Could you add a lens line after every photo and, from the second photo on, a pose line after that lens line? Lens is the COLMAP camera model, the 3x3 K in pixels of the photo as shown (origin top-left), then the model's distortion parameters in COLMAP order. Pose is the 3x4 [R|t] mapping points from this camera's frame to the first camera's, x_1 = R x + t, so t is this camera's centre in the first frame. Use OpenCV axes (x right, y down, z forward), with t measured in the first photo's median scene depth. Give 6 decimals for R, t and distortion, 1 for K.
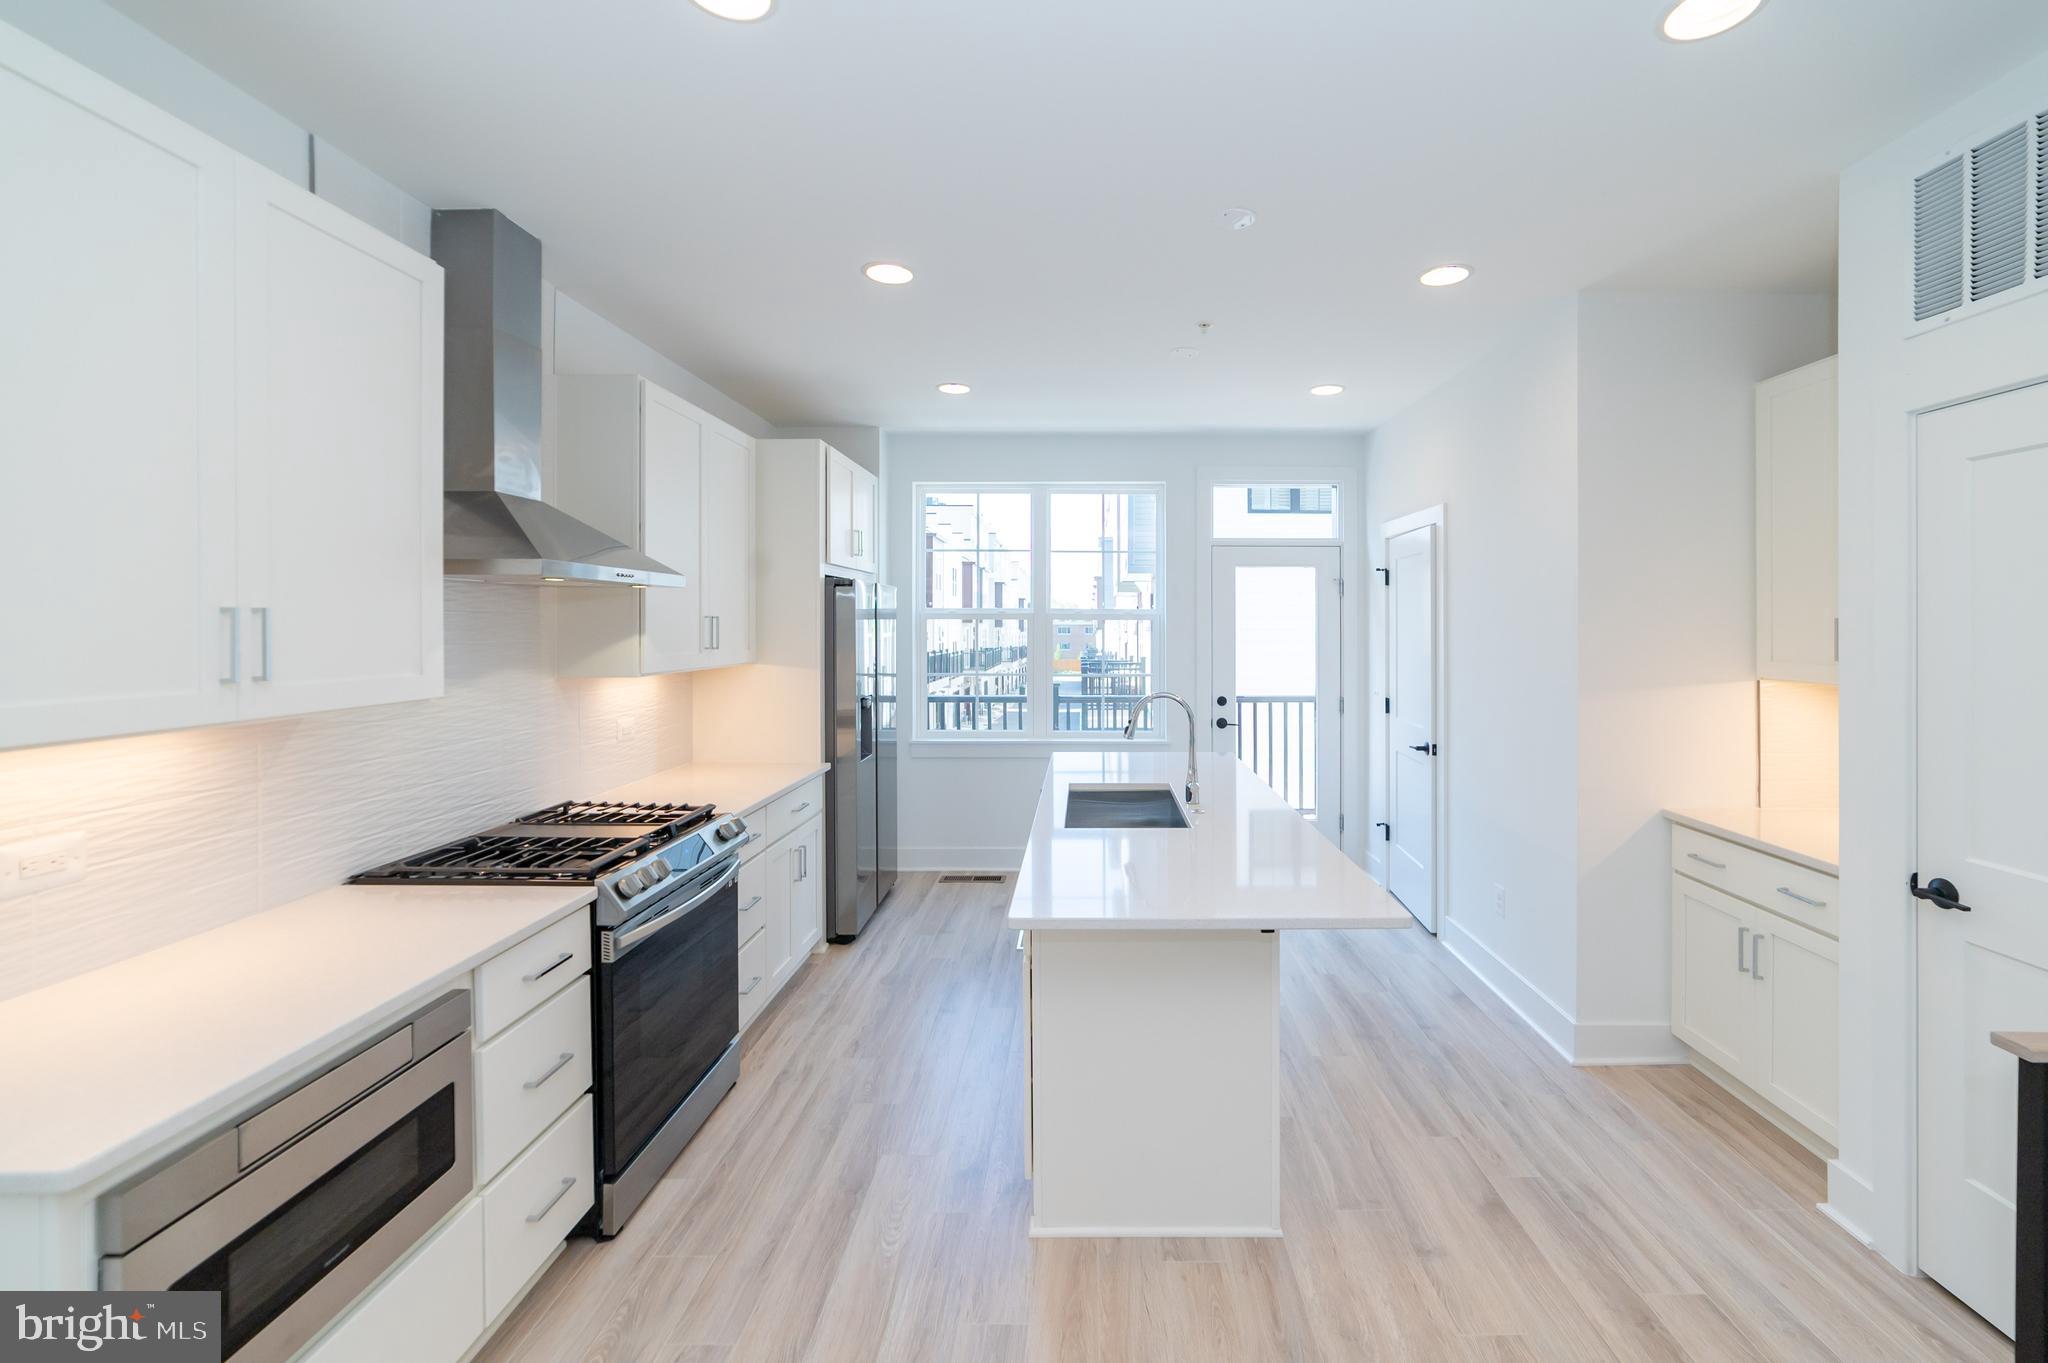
lens RADIAL K [[856.7, 0, 1089.3], [0, 856.7, 617.0], [0, 0, 1]] dist [0.000140, 0.000207]
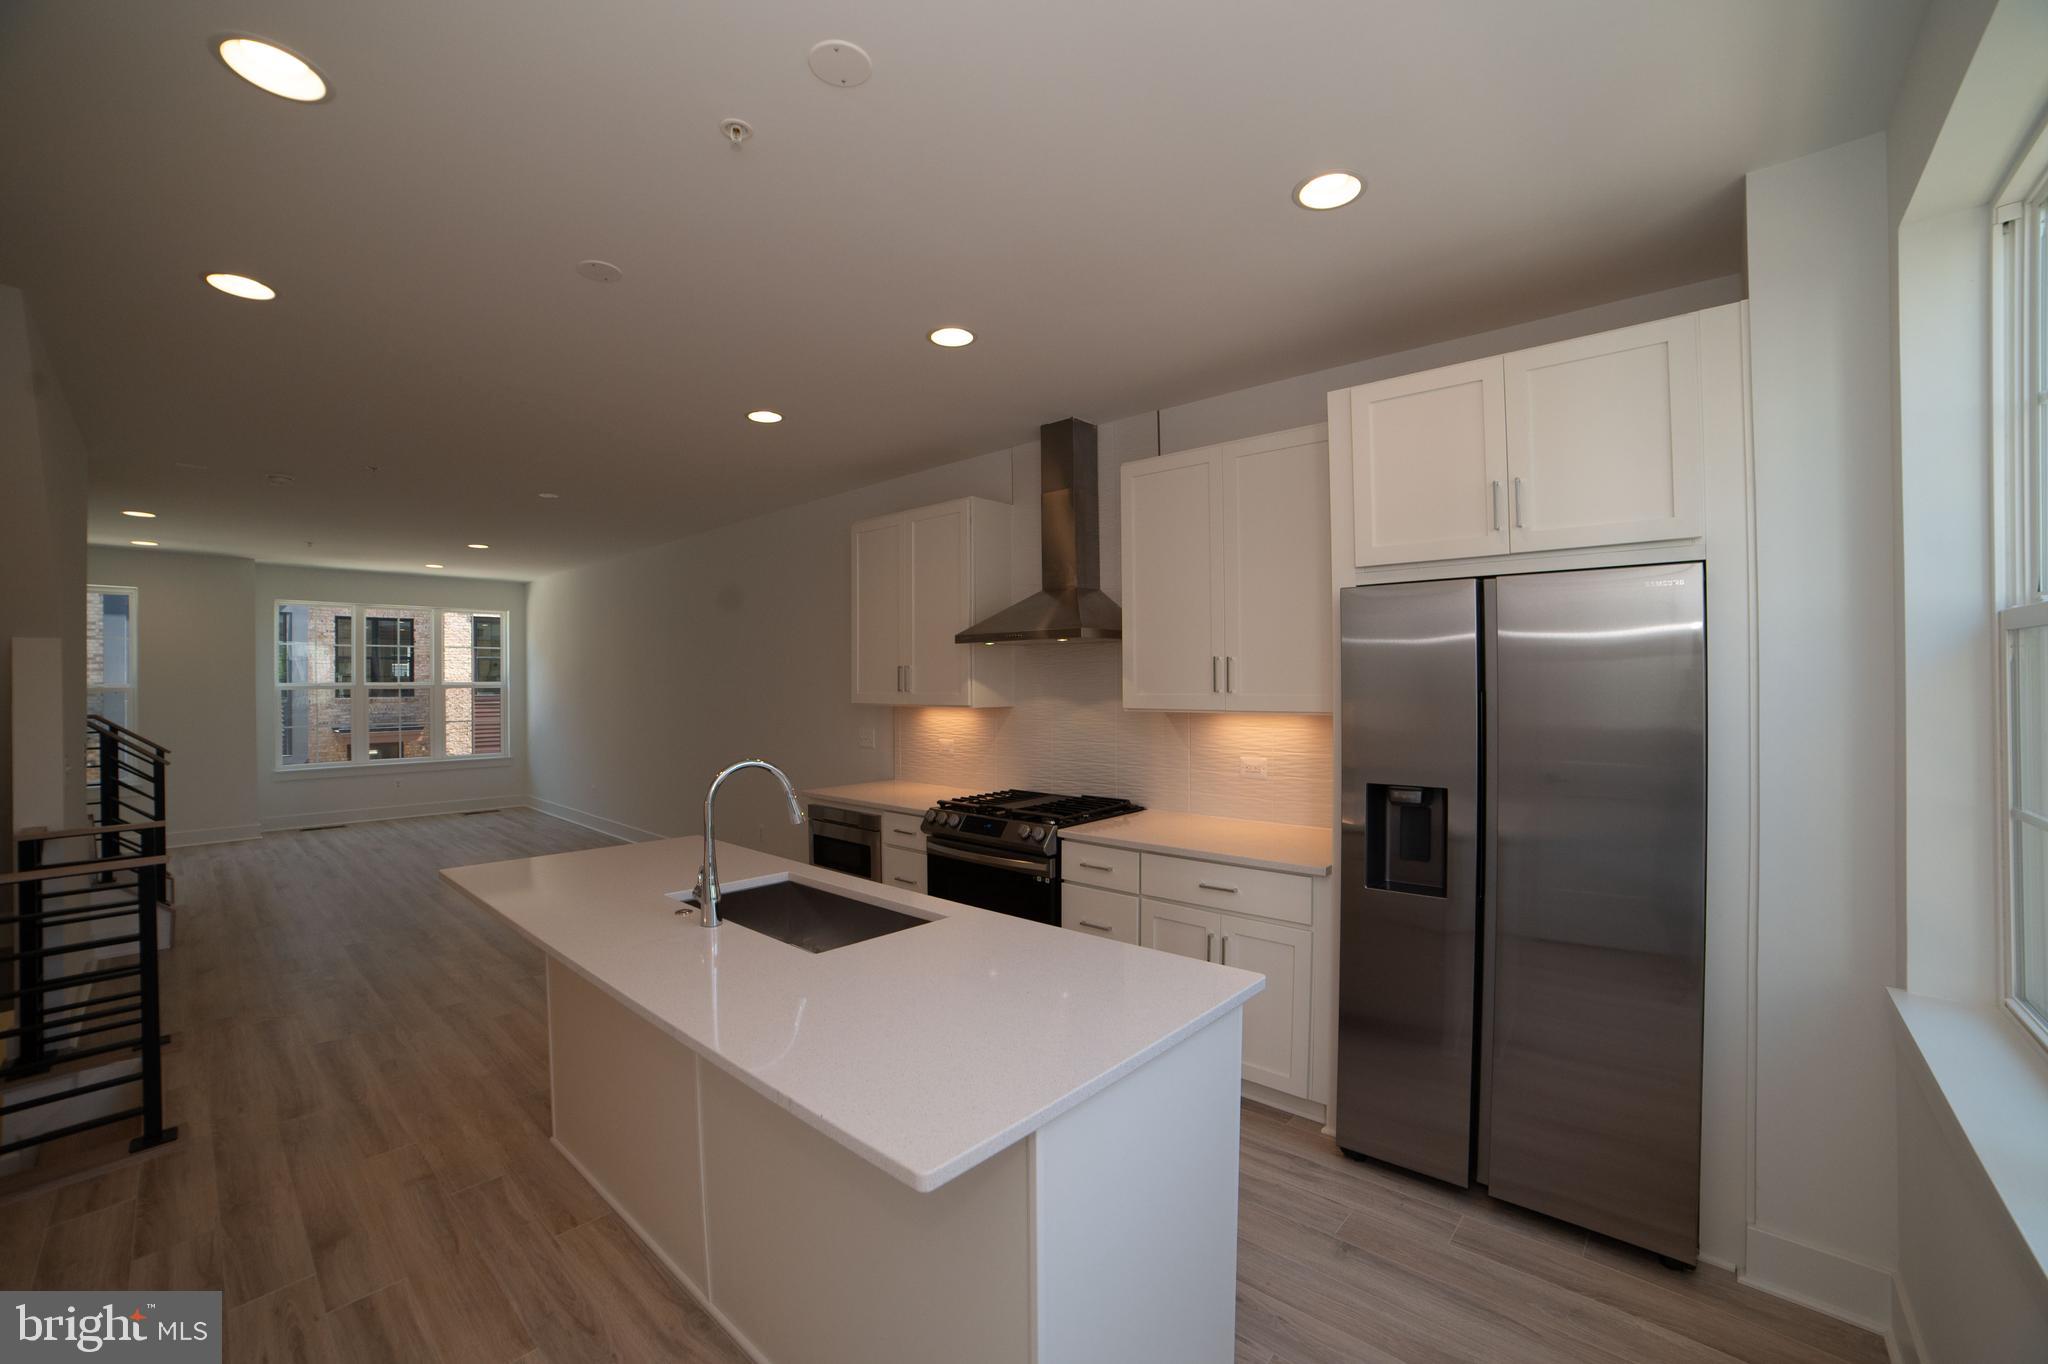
lens RADIAL K [[833.3, 0, 1032.8], [0, 833.3, 678.9], [0, 0, 1]] dist [-0.101337, 0.033003]
pose [[-0.669307, 0.002762, -0.742981, 0.490886], [0.012825, 0.999887, -0.007836, 0.036748], [0.742876, -0.014774, -0.669266, 1.861171]]
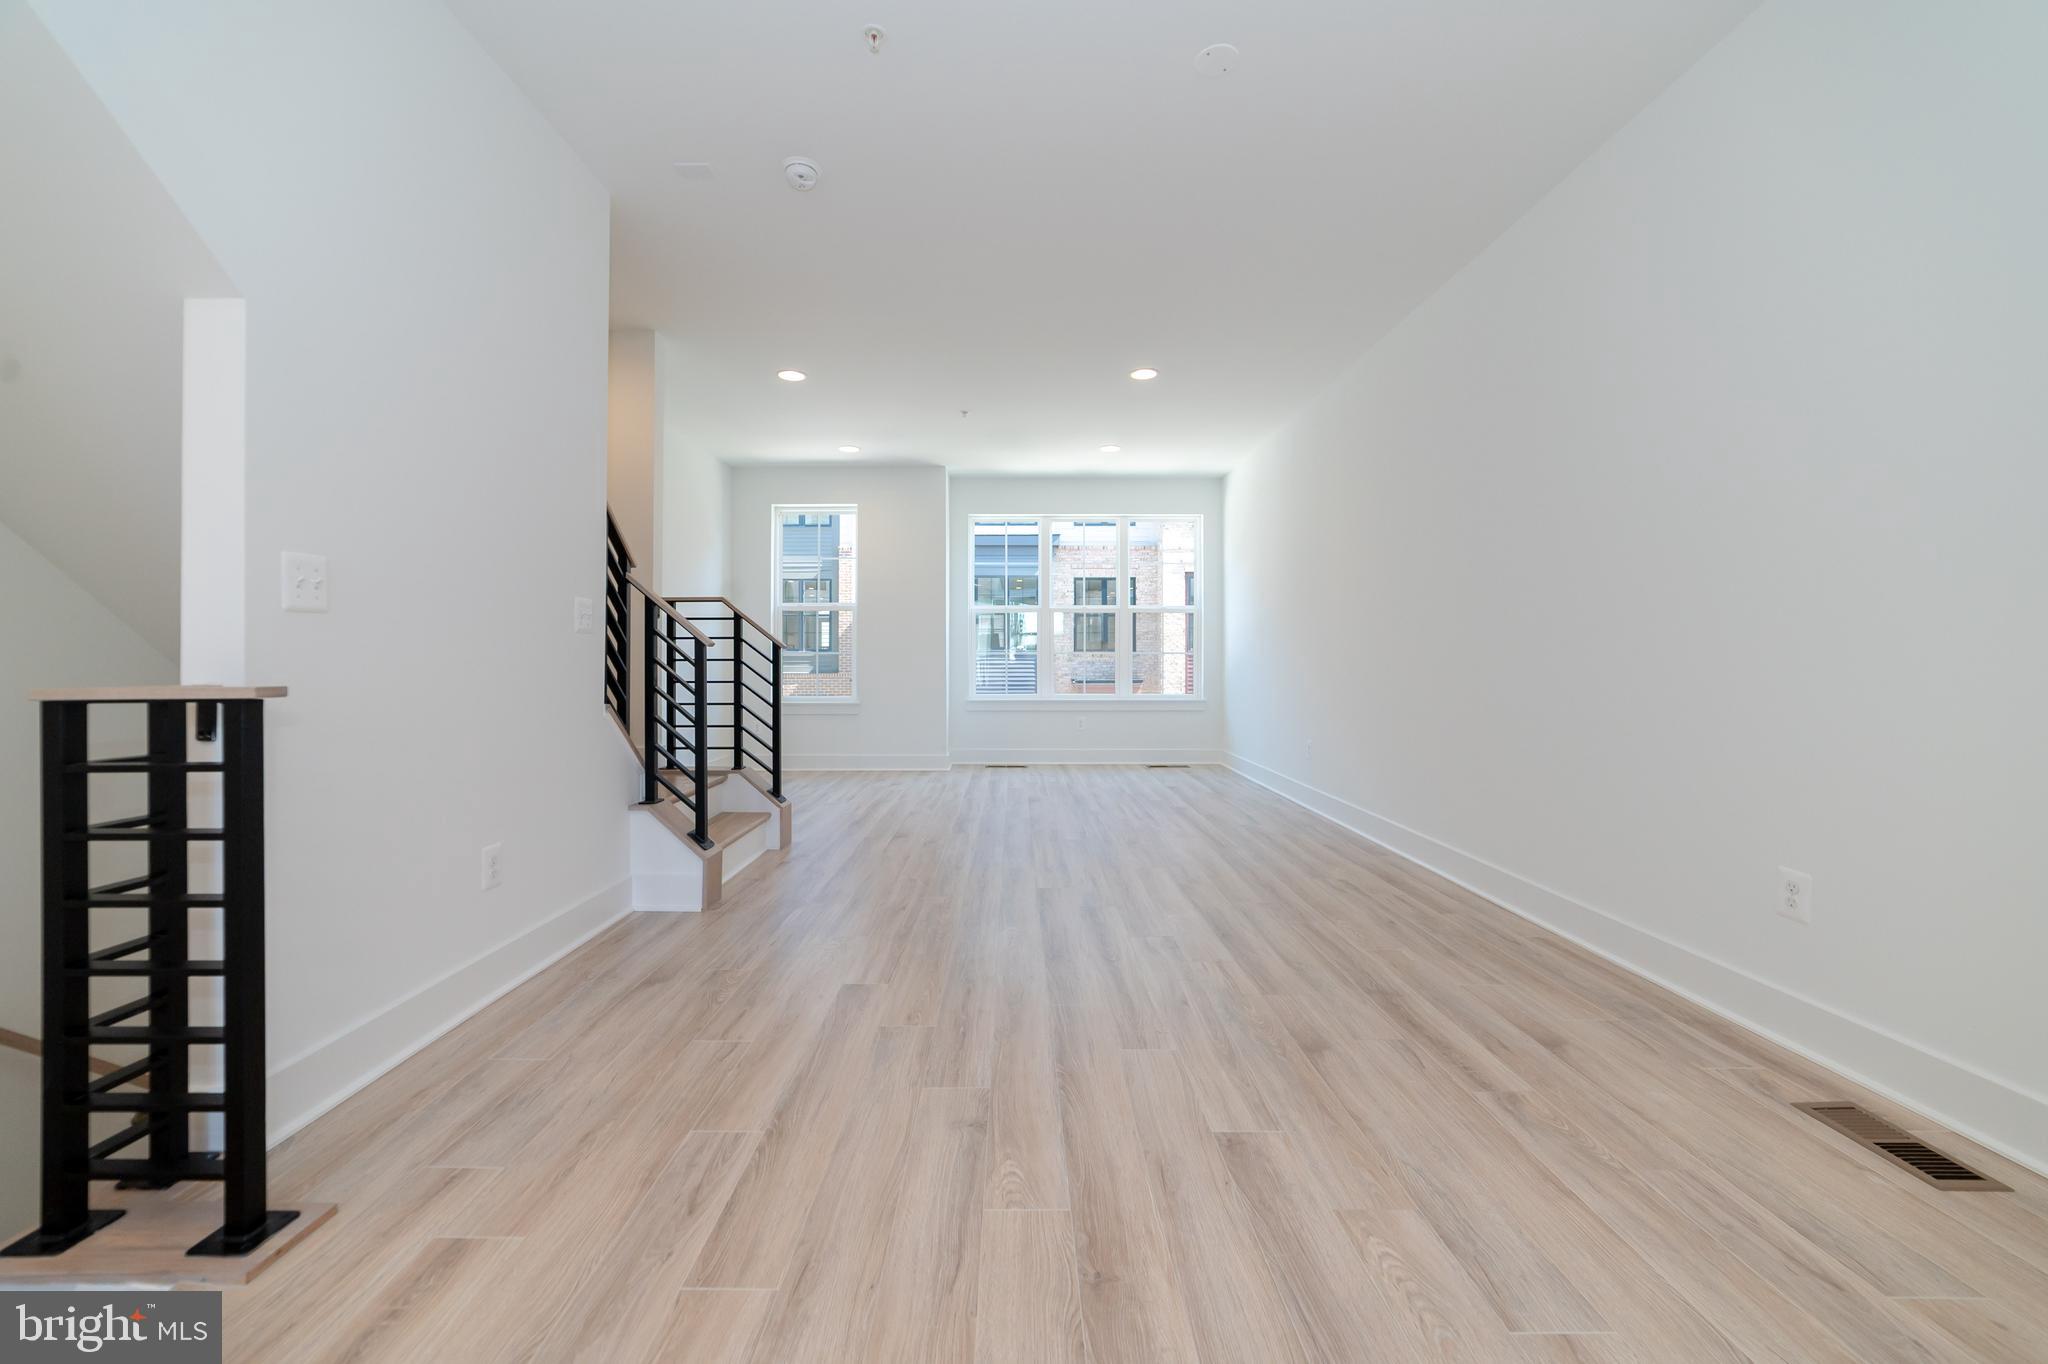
lens RADIAL K [[811.2, 0, 1010.8], [0, 811.2, 658.7], [0, 0, 1]] dist [-0.015528, 0.000100]
pose [[-0.999970, -0.000760, 0.007764, 0.043395], [-0.000849, 0.999933, -0.011505, 0.217505], [-0.007755, -0.011511, -0.999904, 0.562822]]
